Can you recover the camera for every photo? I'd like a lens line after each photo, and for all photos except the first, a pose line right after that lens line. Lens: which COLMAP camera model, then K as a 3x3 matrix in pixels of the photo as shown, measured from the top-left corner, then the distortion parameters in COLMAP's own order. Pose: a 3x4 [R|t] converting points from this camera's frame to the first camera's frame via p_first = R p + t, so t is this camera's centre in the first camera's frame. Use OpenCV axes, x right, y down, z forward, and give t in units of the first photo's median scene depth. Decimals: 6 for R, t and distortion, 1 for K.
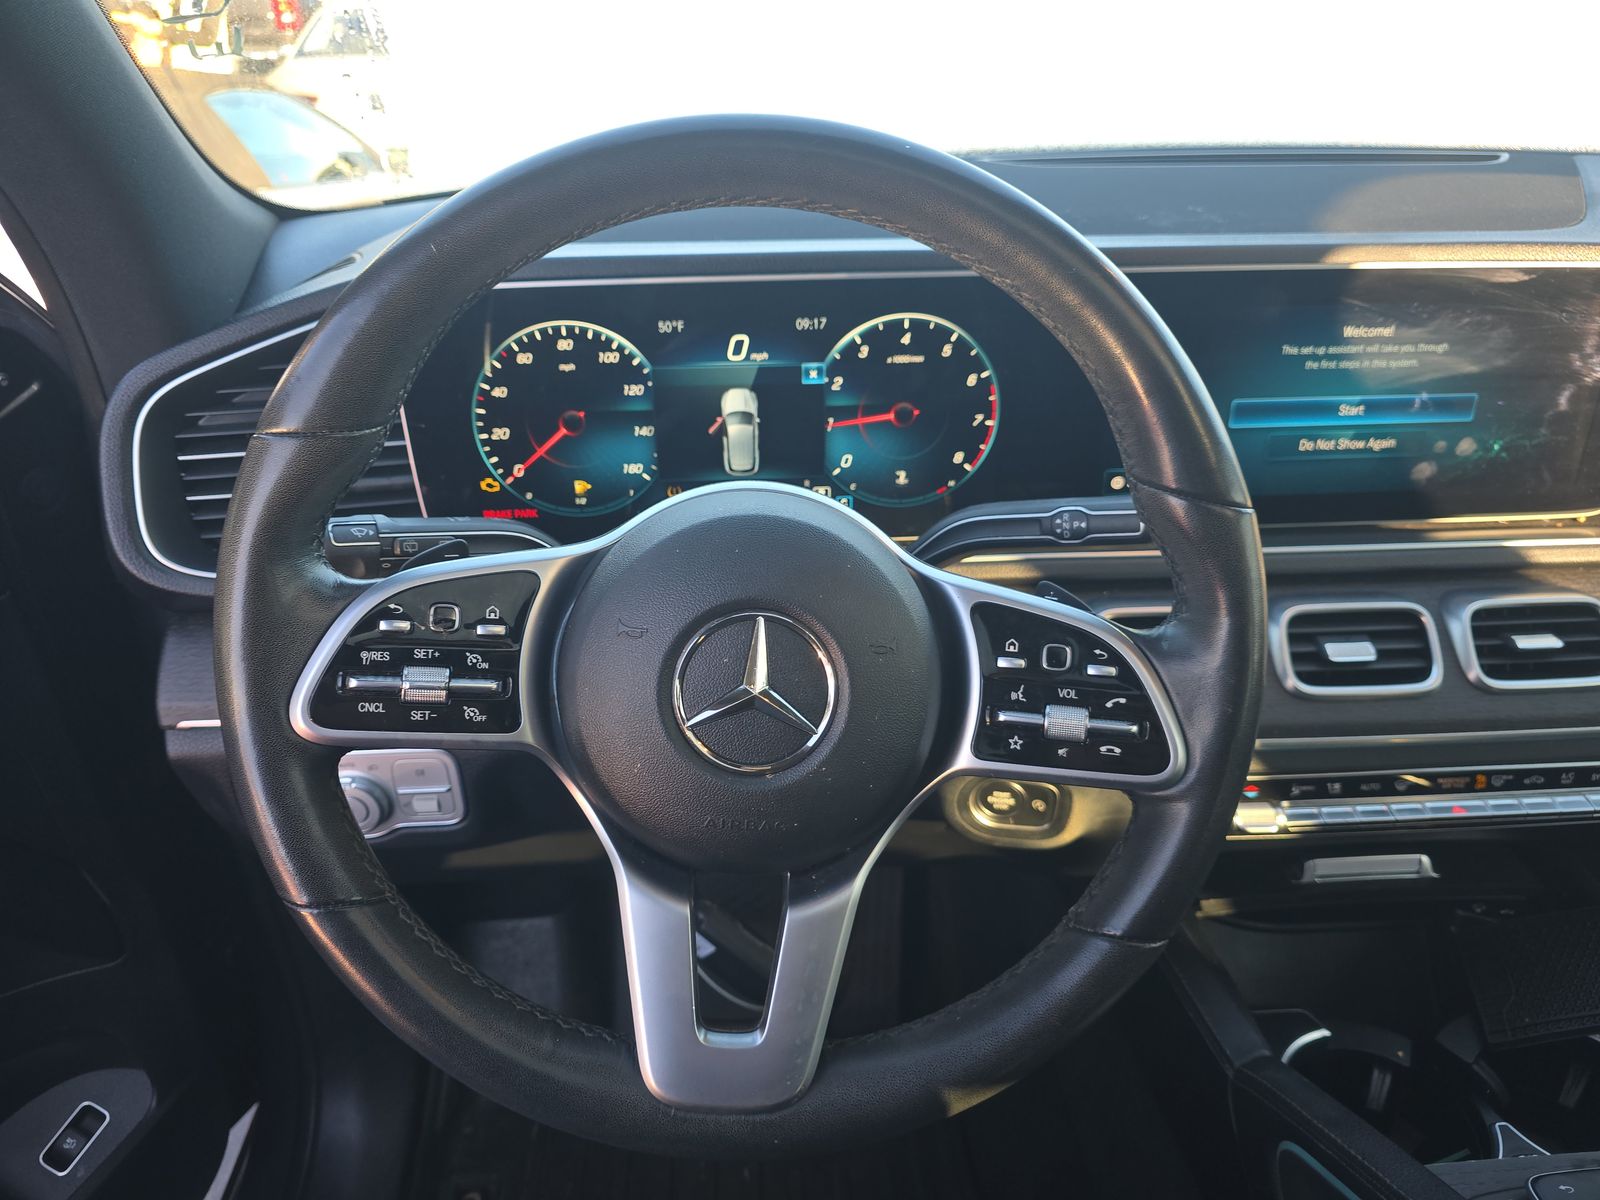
lens RADIAL K [[1061.1, 0, 808.4], [0, 1061.1, 610.9], [0, 0, 1]] dist [0.027758, -0.021036]
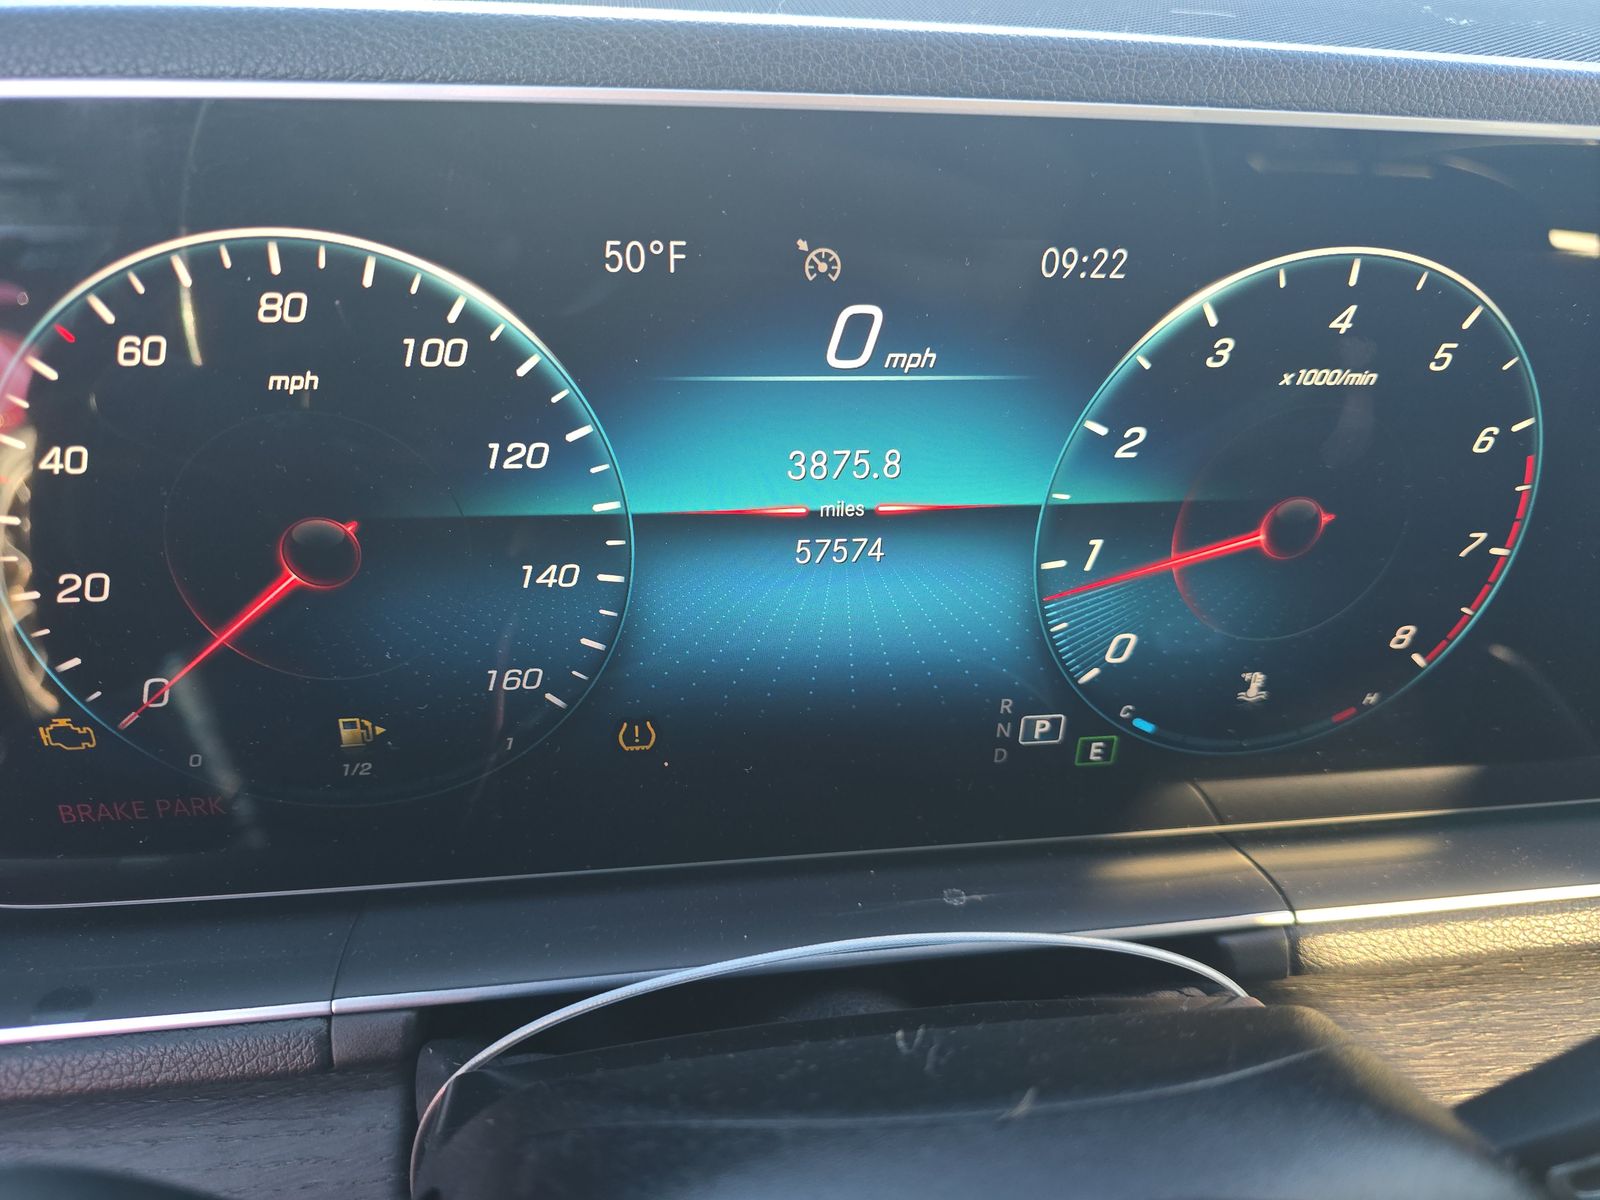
lens RADIAL K [[1095.3, 0, 798.3], [0, 1095.3, 594.1], [0, 0, 1]] dist [-0.019773, -0.003782]
pose [[0.995637, 0.008009, 0.092970, -0.108865], [-0.011460, 0.999262, 0.036651, -0.174902], [-0.092608, -0.037556, 0.994994, 0.652449]]
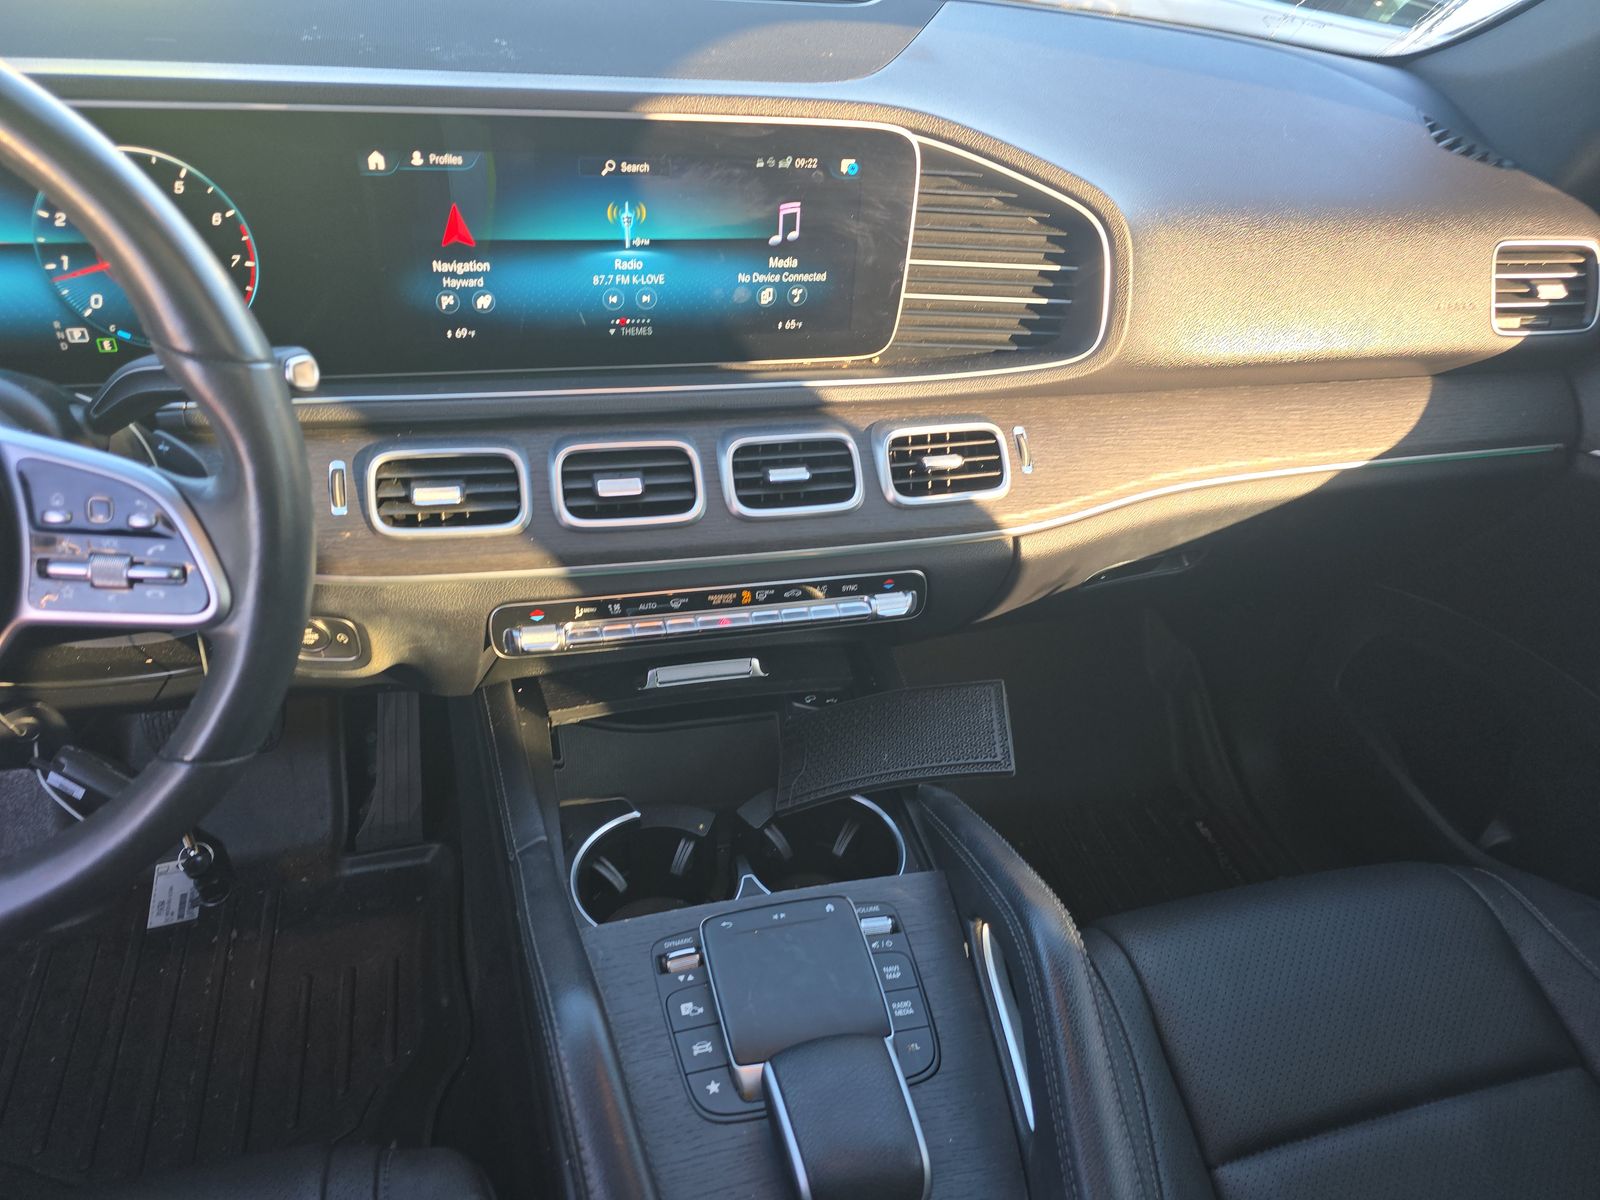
lens RADIAL K [[1061.1, 0, 803.2], [0, 1061.1, 611.3], [0, 0, 1]] dist [0.027758, -0.021036]
pose [[0.979730, -0.048288, 0.194414, 0.472792], [0.013993, 0.984638, 0.174047, -0.024204], [-0.199832, -0.167799, 0.965355, -0.124564]]
